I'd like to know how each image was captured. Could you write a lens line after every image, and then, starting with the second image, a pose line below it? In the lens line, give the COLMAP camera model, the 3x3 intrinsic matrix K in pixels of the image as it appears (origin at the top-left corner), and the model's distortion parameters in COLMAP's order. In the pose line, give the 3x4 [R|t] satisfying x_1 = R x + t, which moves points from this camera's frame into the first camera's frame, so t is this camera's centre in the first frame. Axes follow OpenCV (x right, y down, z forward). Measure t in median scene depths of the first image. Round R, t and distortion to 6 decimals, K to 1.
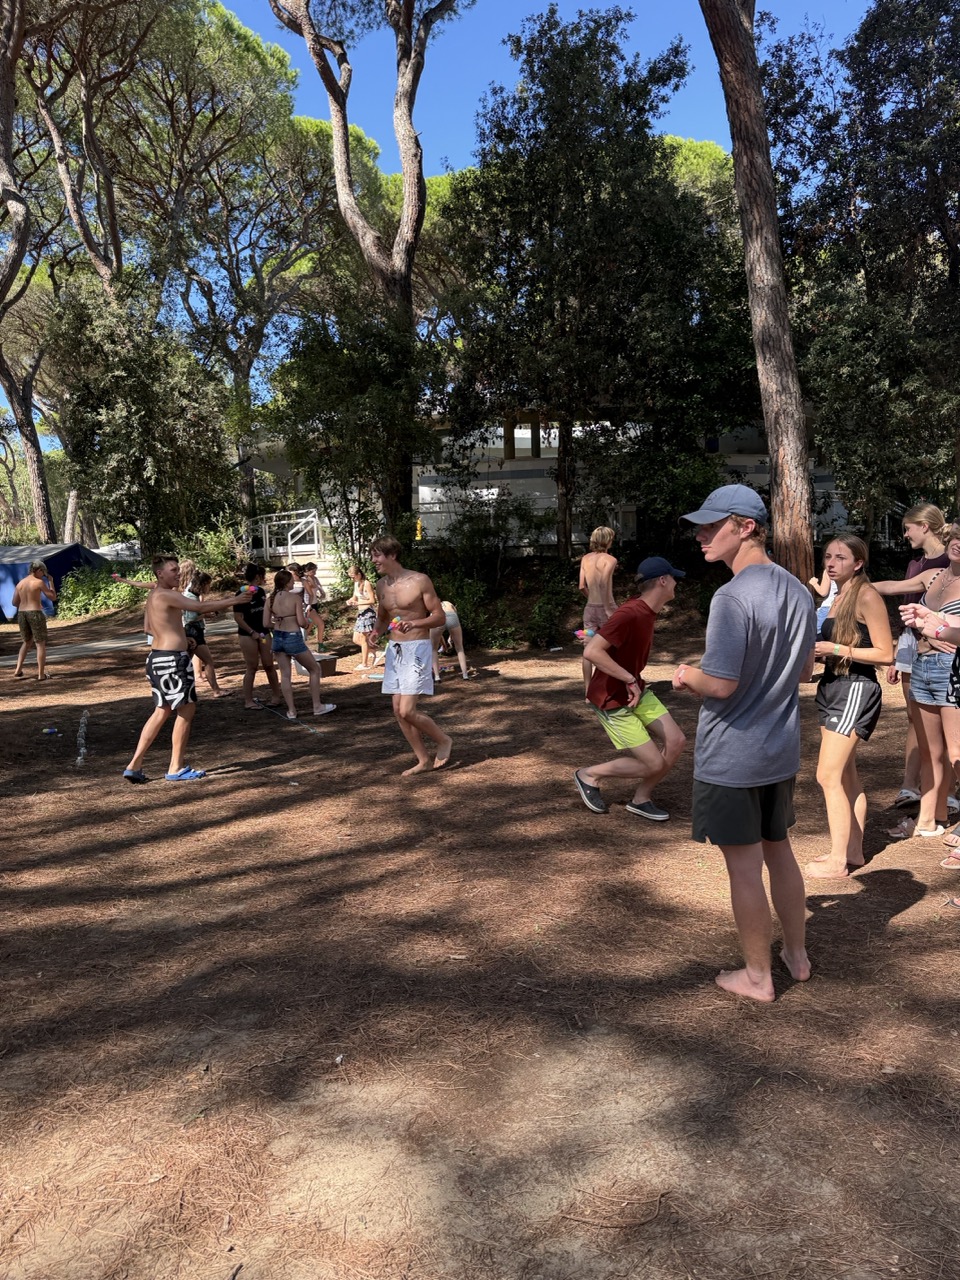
lens RADIAL K [[897.1, 0, 480.0], [0, 897.1, 640.0], [0, 0, 1]] dist [0.041869, -0.056495]
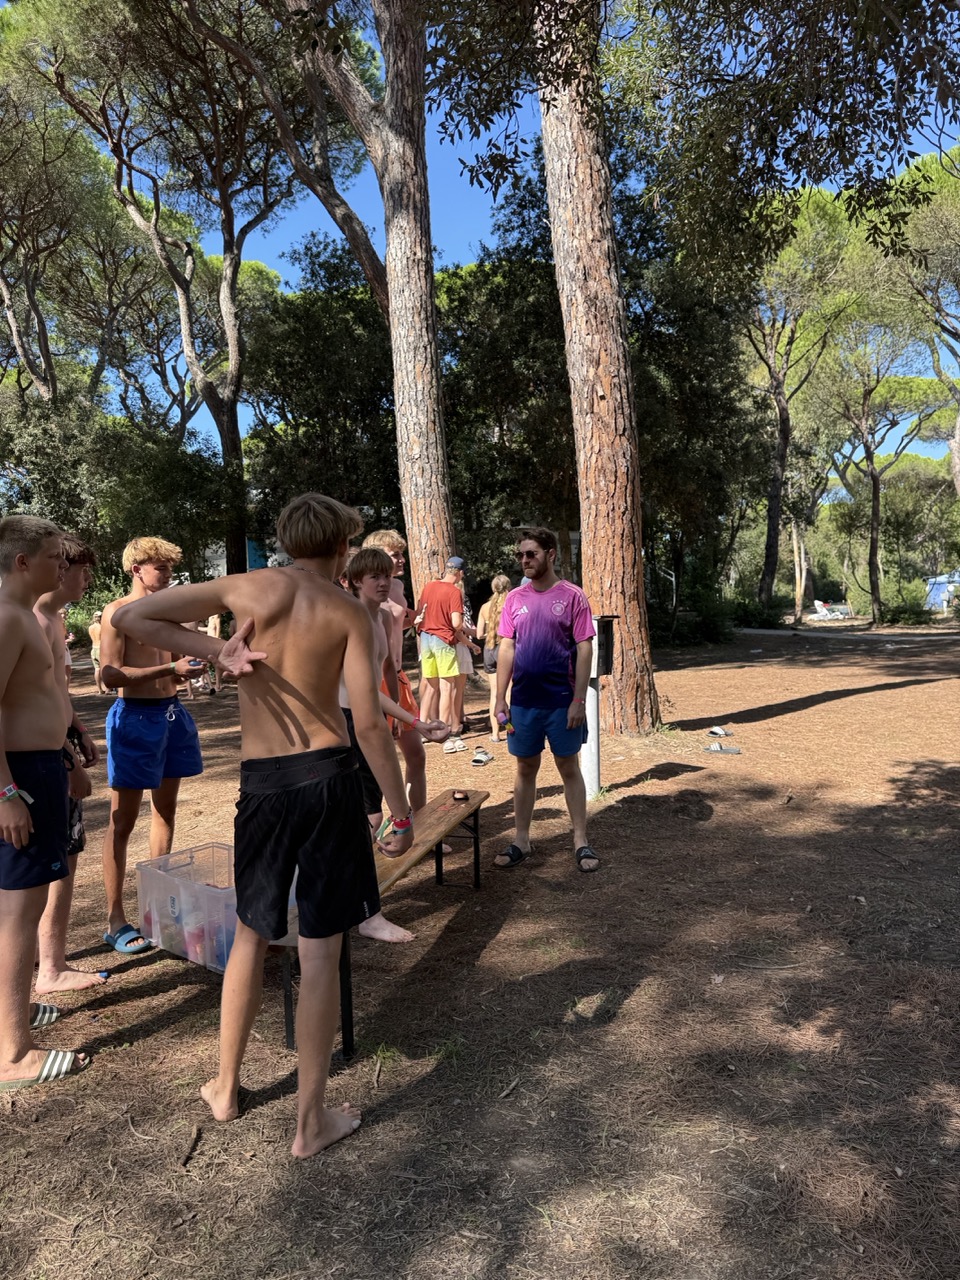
lens RADIAL K [[897.1, 0, 480.0], [0, 897.1, 640.0], [0, 0, 1]] dist [0.041869, -0.056495]
pose [[0.999614, -0.008289, -0.026505, 0.335075], [0.007125, 0.999019, -0.043702, 0.017090], [0.026841, 0.043496, 0.998693, -0.364253]]
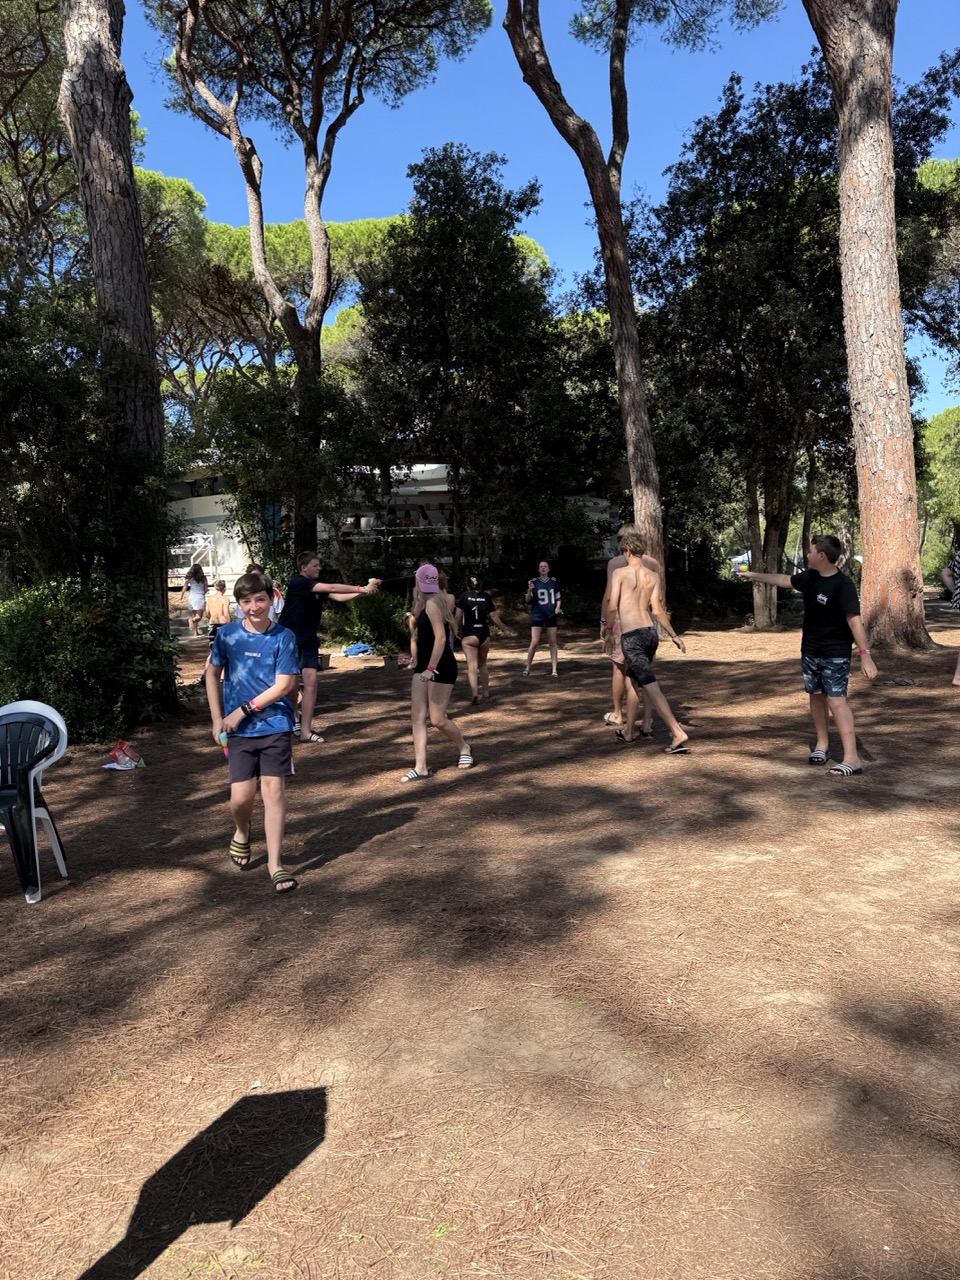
lens RADIAL K [[897.6, 0, 478.8], [0, 897.6, 645.8], [0, 0, 1]] dist [0.000679, -0.001783]
pose [[0.953458, -0.034953, 0.299494, -0.246401], [0.041036, 0.999059, -0.014043, 0.020683], [-0.298722, 0.025680, 0.953995, -0.179234]]
